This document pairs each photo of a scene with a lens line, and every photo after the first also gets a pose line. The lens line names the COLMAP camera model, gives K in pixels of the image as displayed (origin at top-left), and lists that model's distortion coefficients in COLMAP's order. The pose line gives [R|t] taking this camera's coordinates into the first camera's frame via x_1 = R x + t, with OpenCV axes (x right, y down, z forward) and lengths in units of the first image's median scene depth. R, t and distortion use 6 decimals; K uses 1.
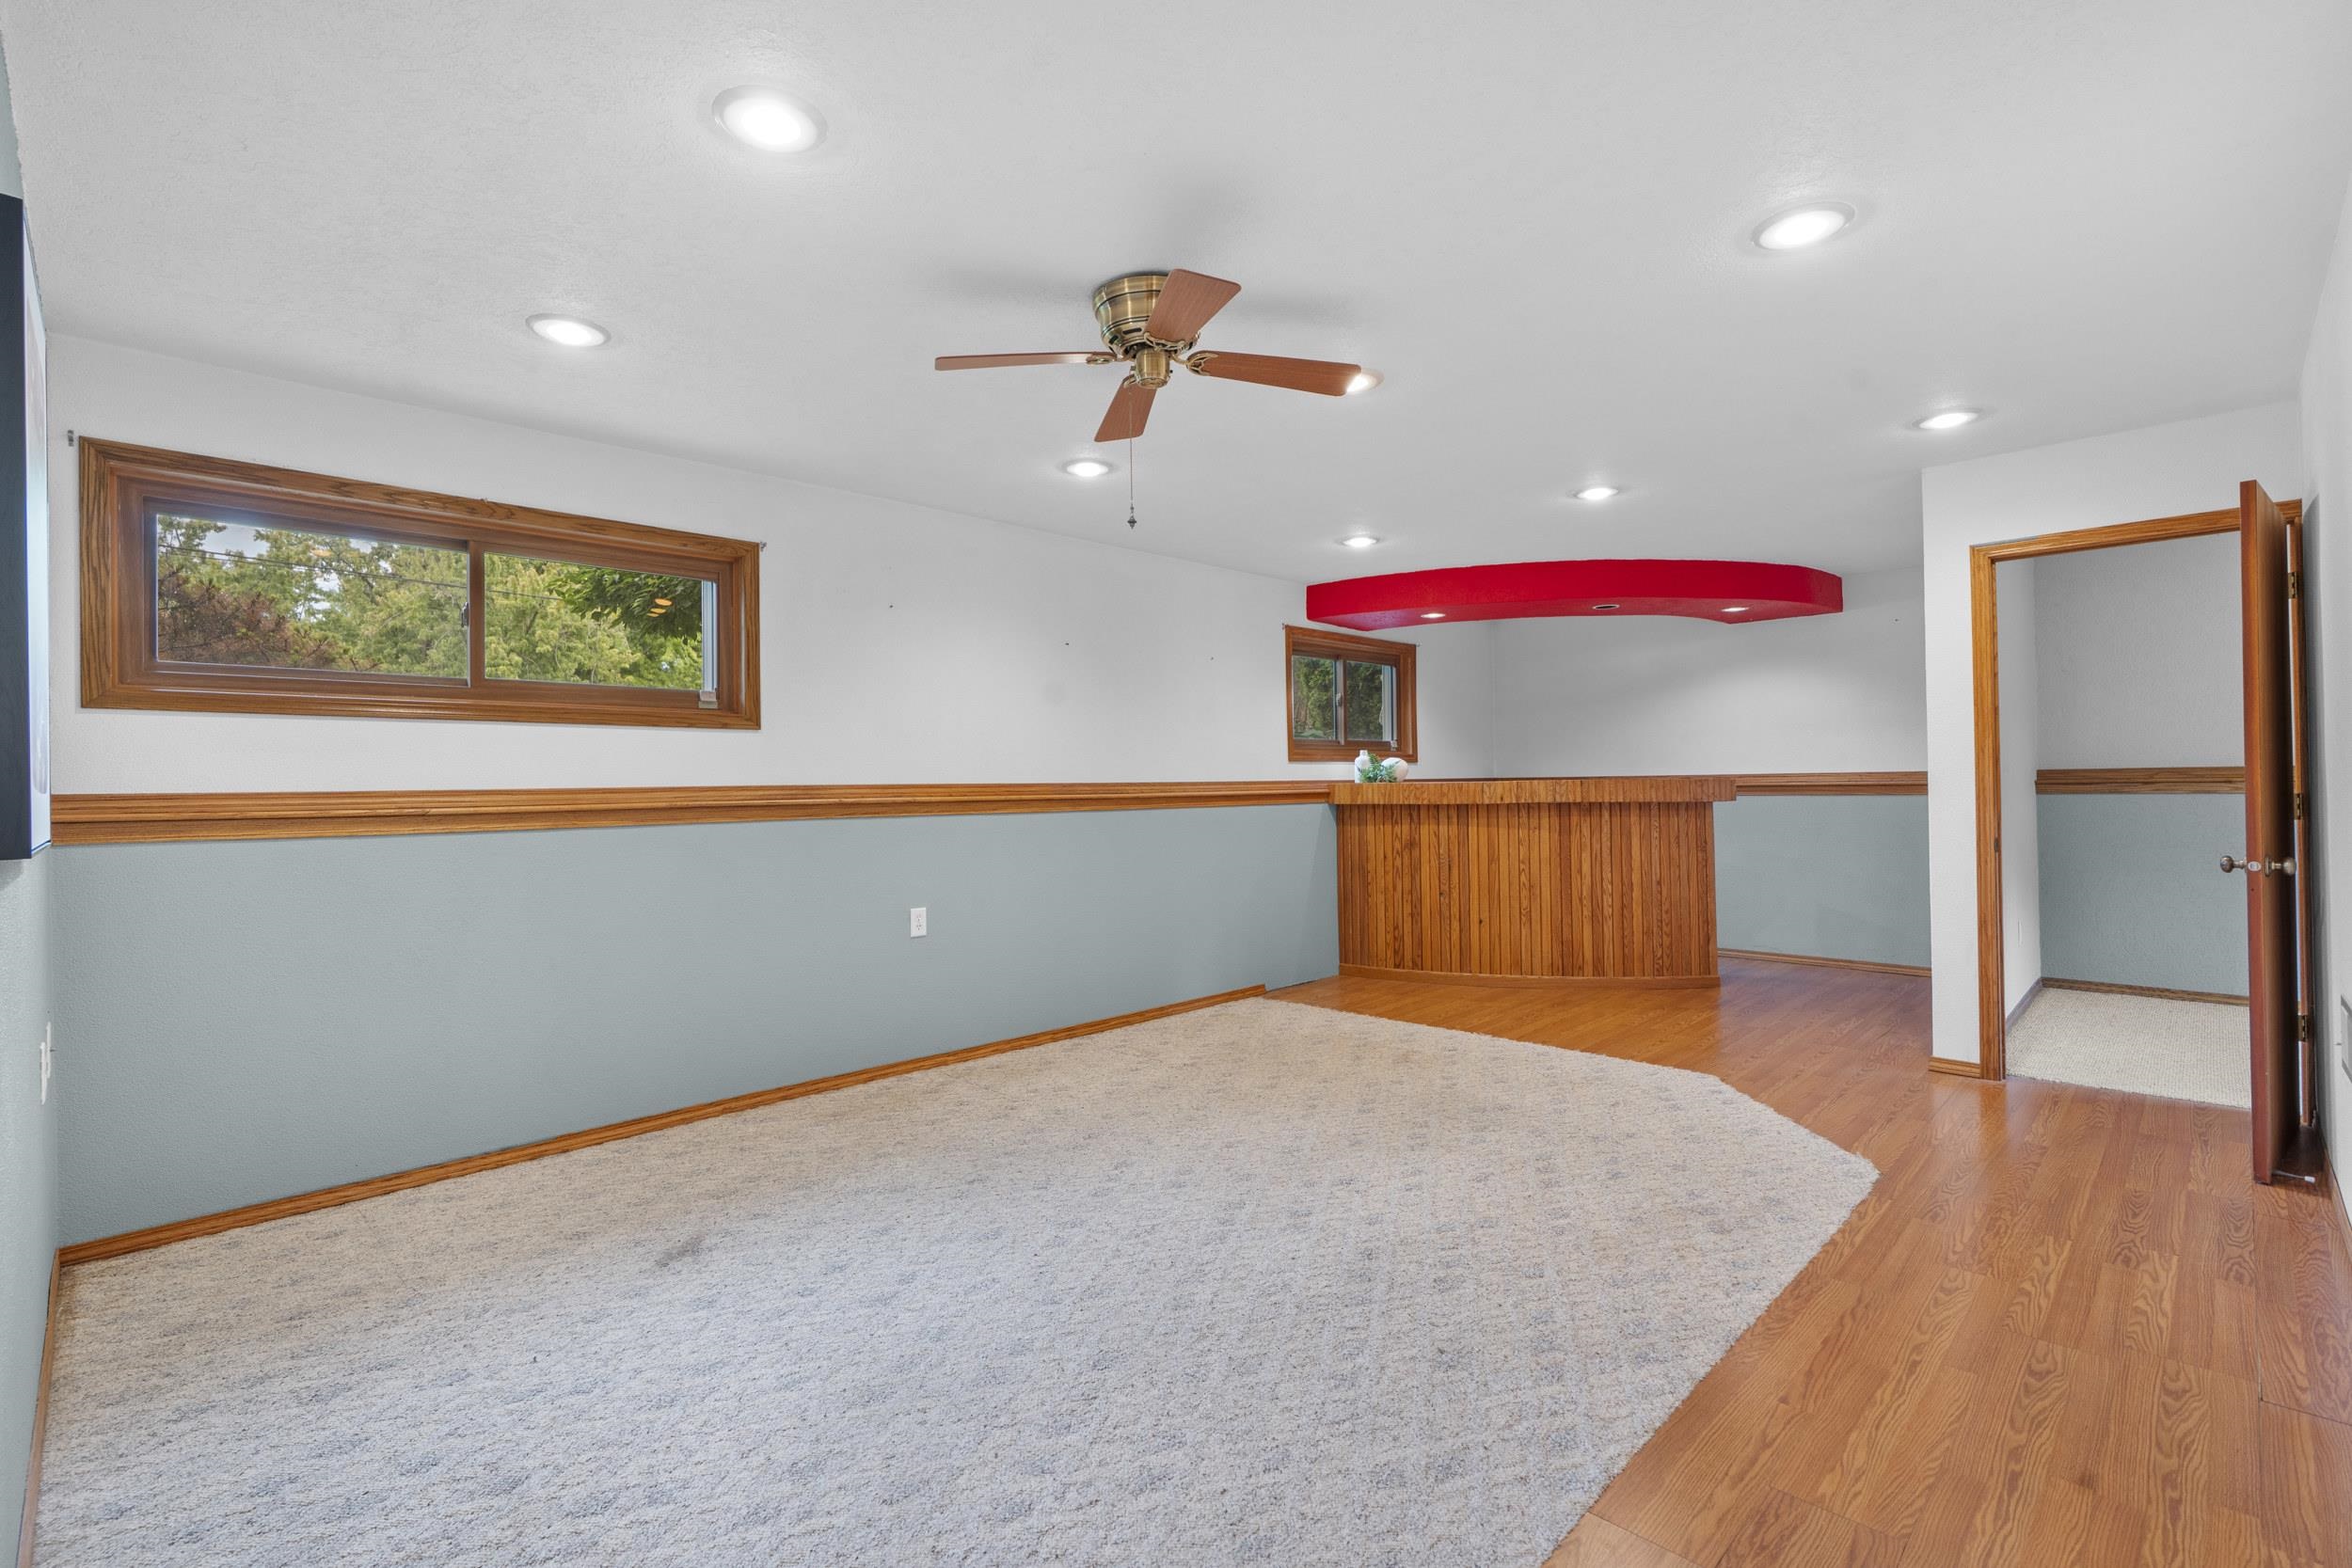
lens RADIAL K [[1060.4, 0, 1154.9], [0, 1060.4, 789.5], [0, 0, 1]] dist [-0.011199, 0.005780]
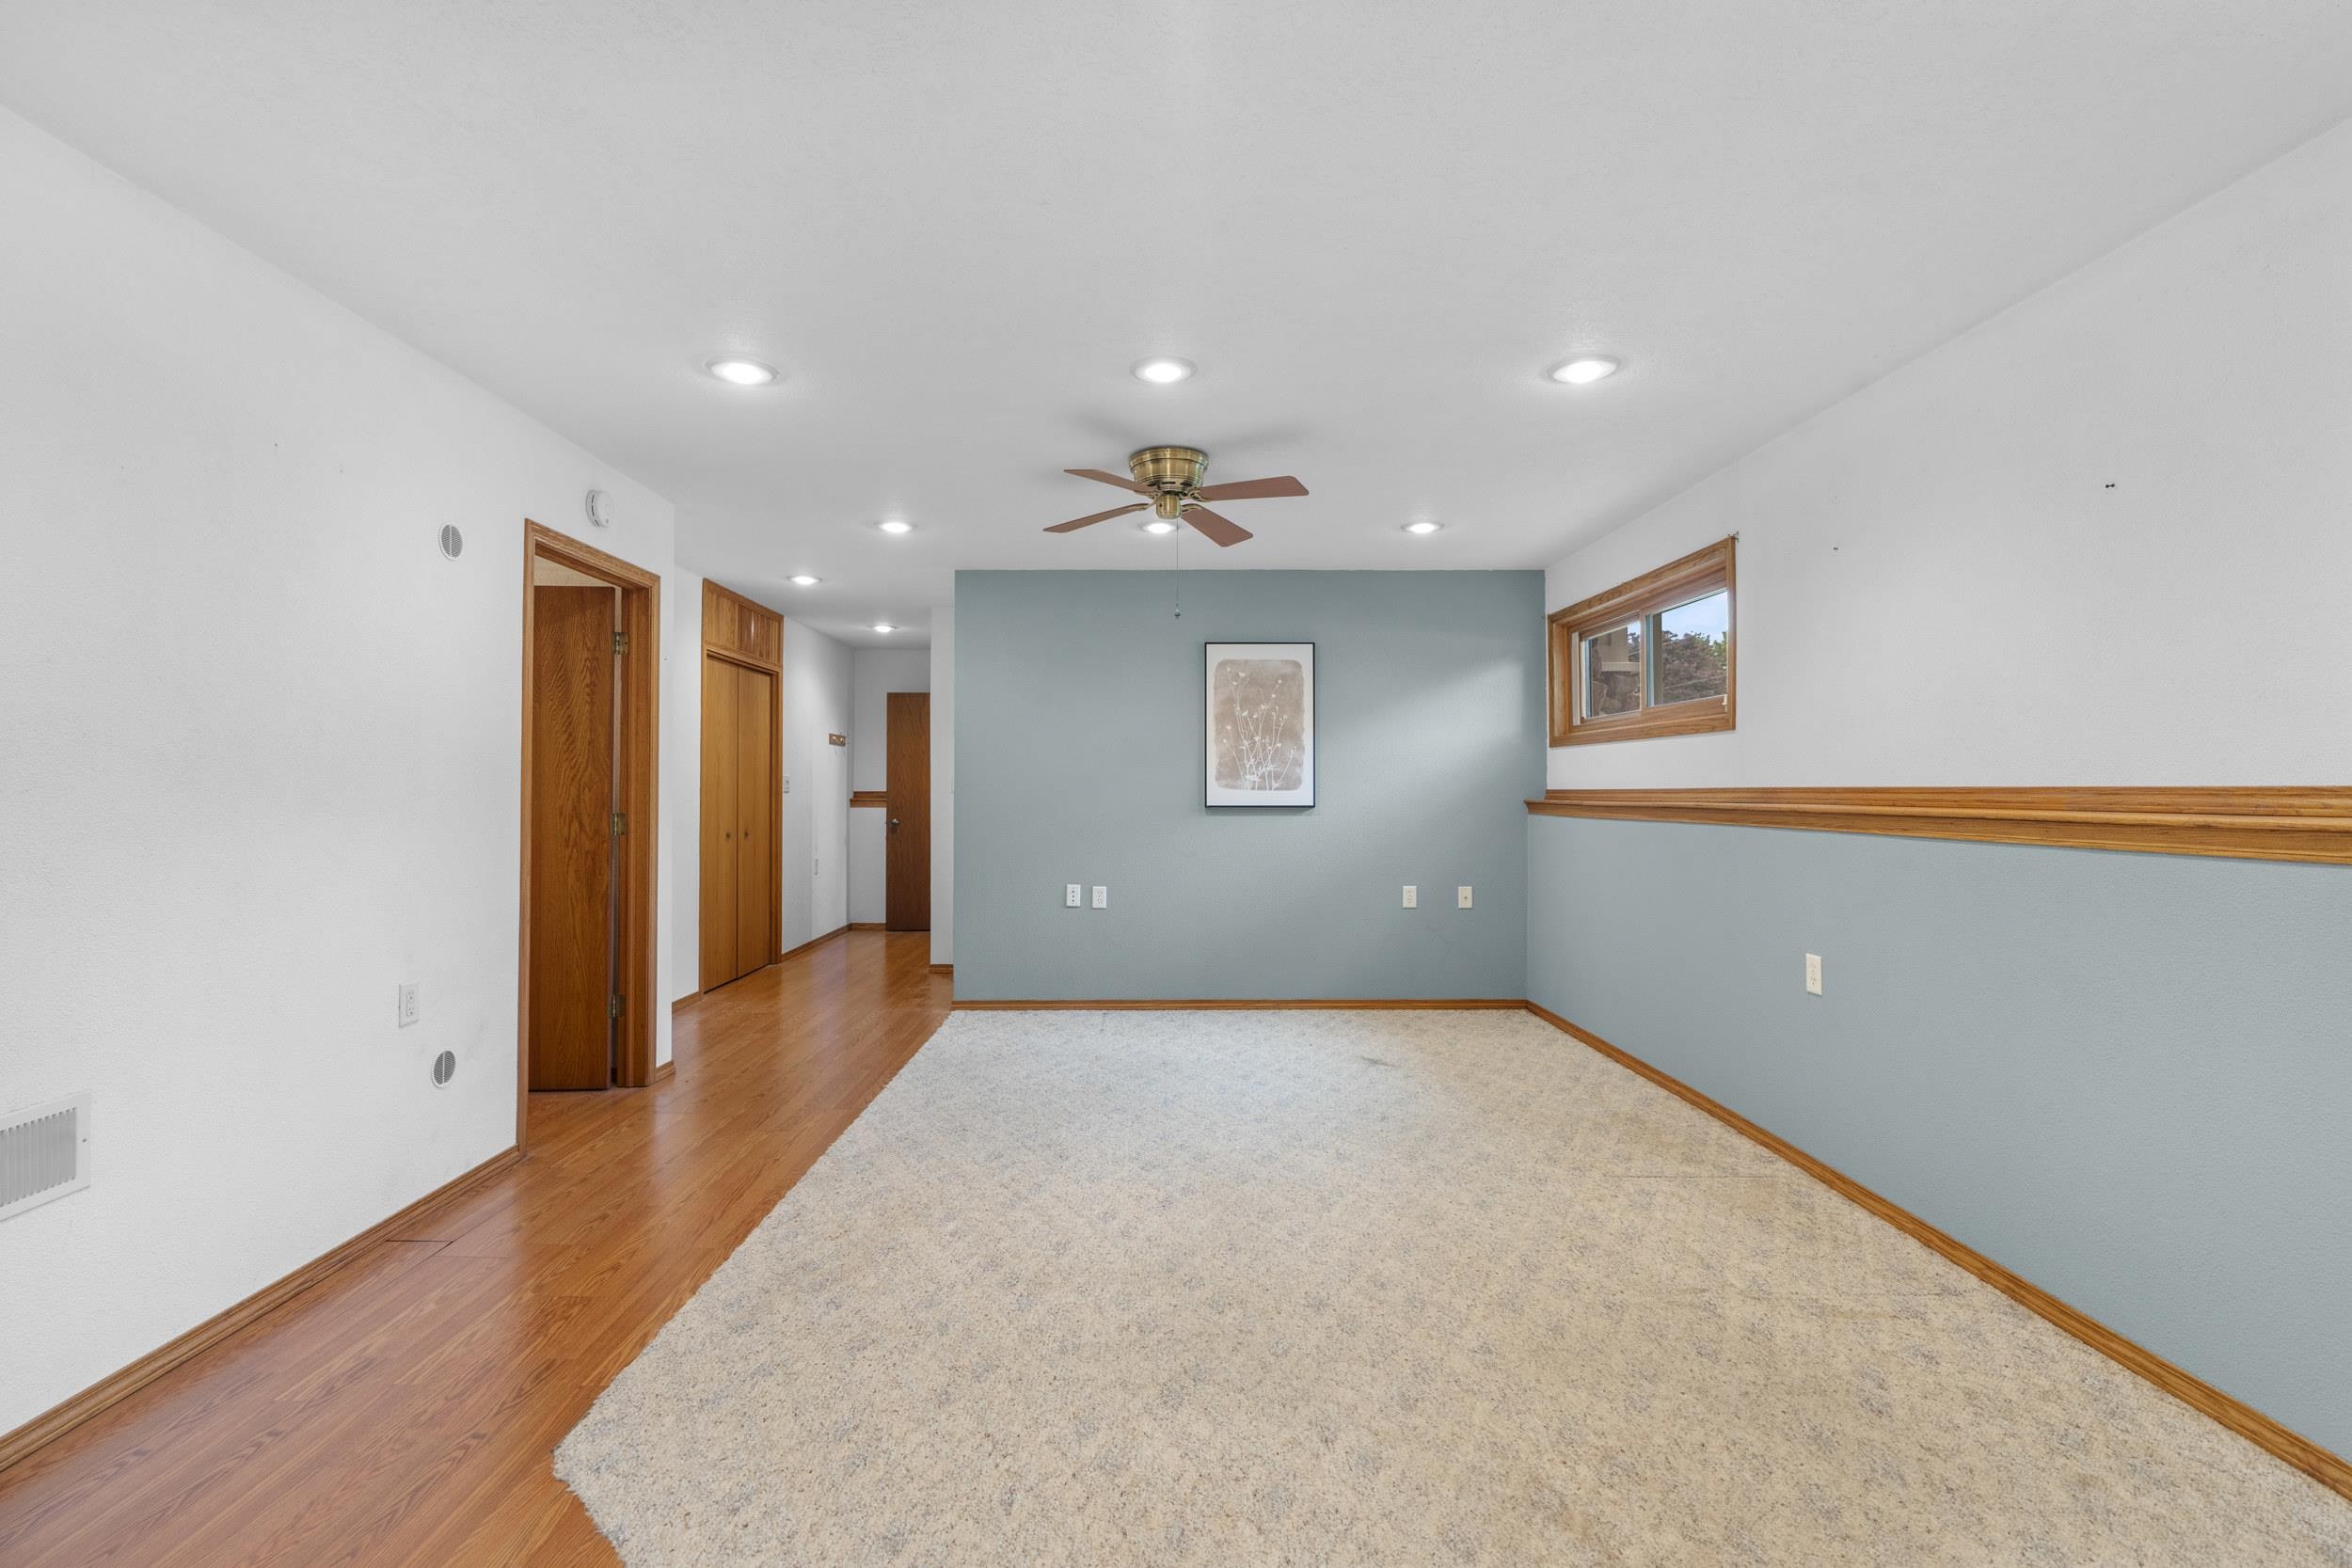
lens RADIAL K [[1060.4, 0, 1161.0], [0, 1060.4, 780.0], [0, 0, 1]] dist [-0.011199, 0.005780]
pose [[-0.699129, 0.005045, -0.714978, 0.629365], [0.005958, 0.999981, 0.001230, -0.014362], [0.714971, -0.003400, -0.699146, 1.203279]]
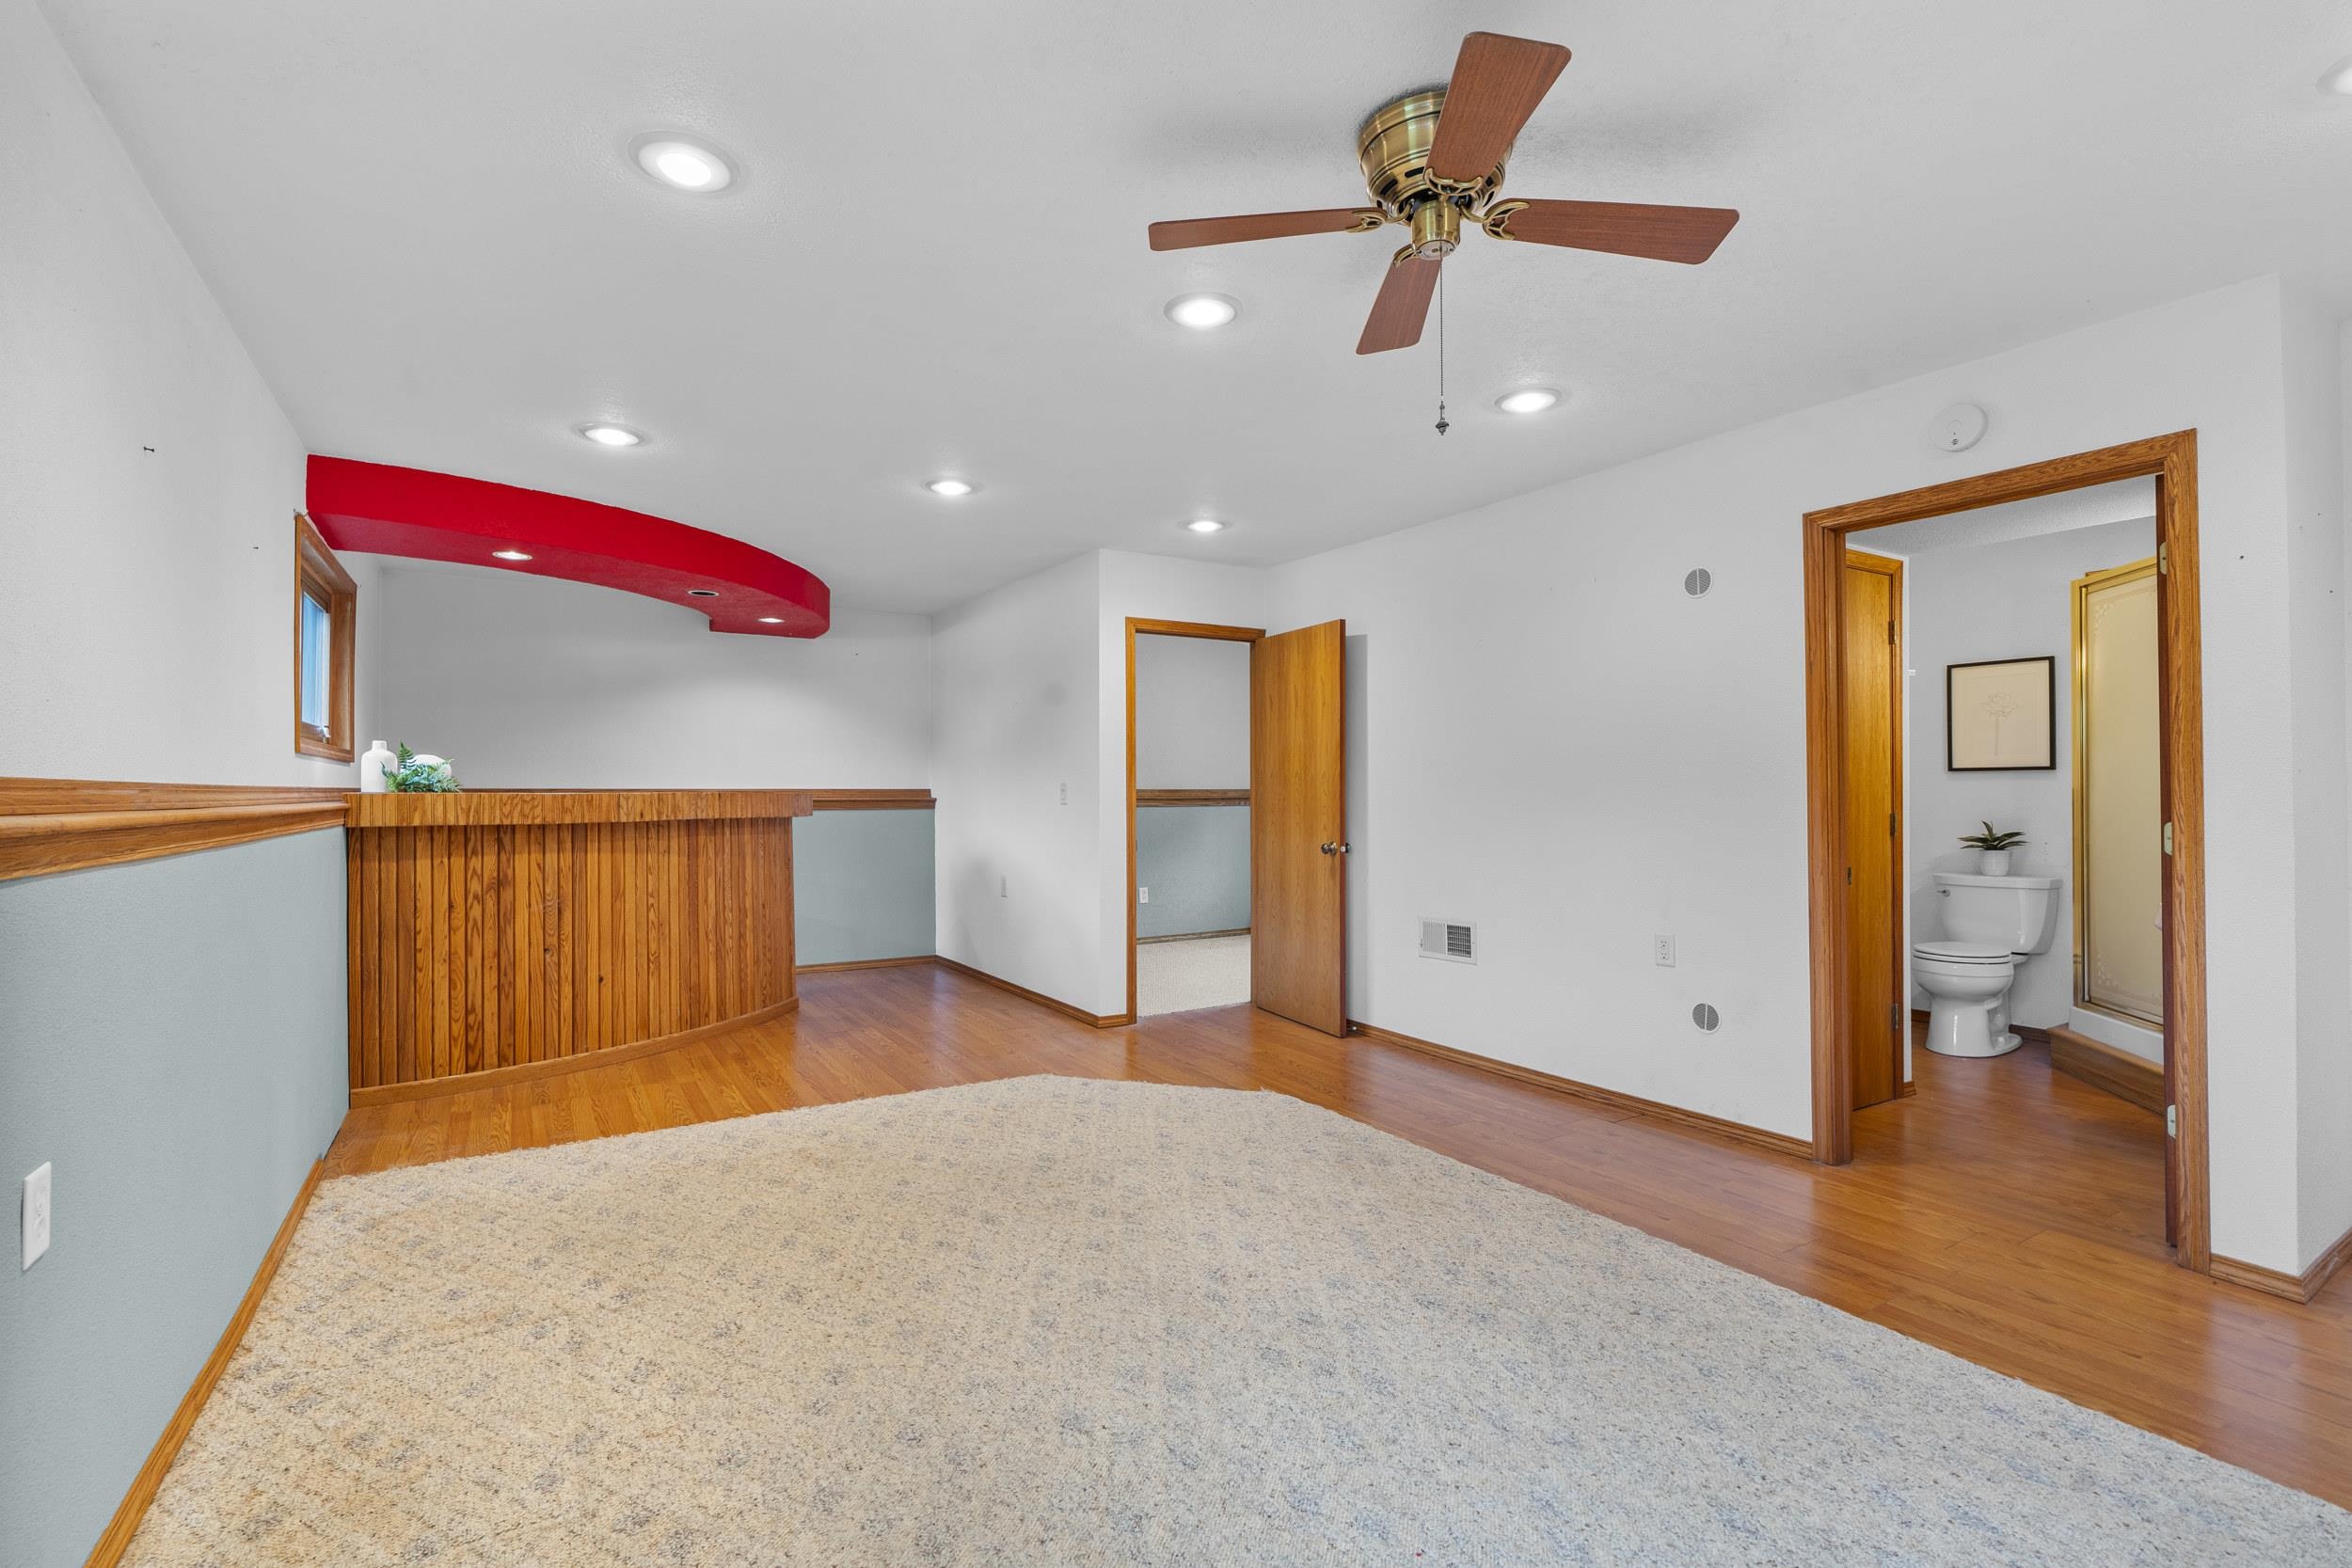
lens RADIAL K [[1060.4, 0, 1159.9], [0, 1060.4, 784.8], [0, 0, 1]] dist [-0.011199, 0.005780]
pose [[0.233624, 0.020924, 0.972102, -0.455697], [0.001160, 0.999762, -0.021798, 0.004963], [-0.972326, 0.006220, 0.233544, 0.608762]]
